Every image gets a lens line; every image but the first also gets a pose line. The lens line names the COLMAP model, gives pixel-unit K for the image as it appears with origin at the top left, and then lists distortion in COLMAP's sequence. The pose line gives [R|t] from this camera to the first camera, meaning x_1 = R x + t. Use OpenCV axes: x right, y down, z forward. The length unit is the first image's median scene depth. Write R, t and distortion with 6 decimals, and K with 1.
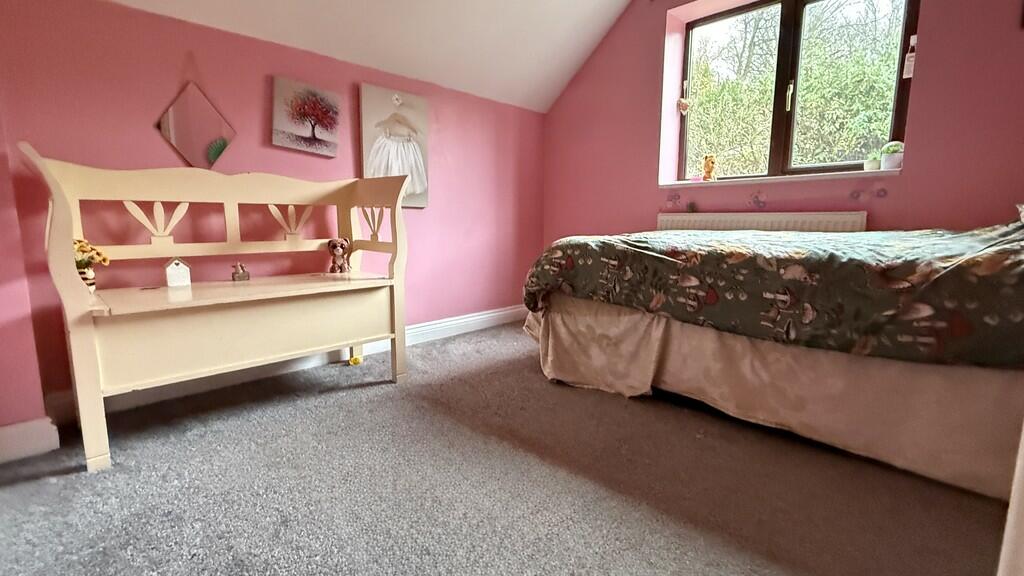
lens RADIAL K [[459.5, 0, 512.0], [0, 459.5, 288.0], [0, 0, 1]] dist [-0.000666, -0.000133]
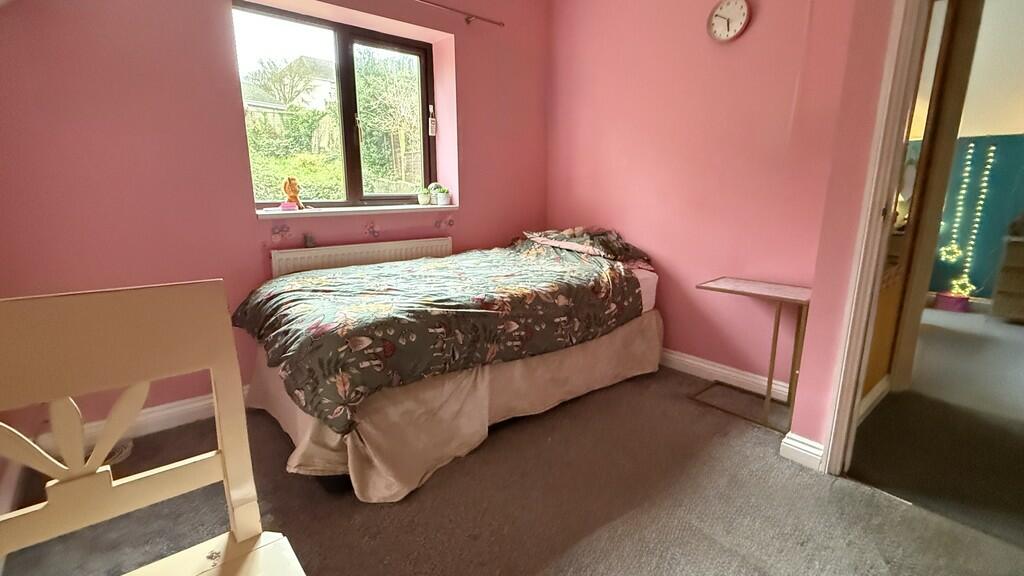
lens RADIAL K [[459.5, 0, 512.0], [0, 459.5, 288.0], [0, 0, 1]] dist [-0.000666, -0.000133]
pose [[0.090180, -0.218379, 0.971688, -0.645959], [0.140208, 0.968730, 0.204702, -0.310958], [-0.986007, 0.117778, 0.117978, 0.770033]]
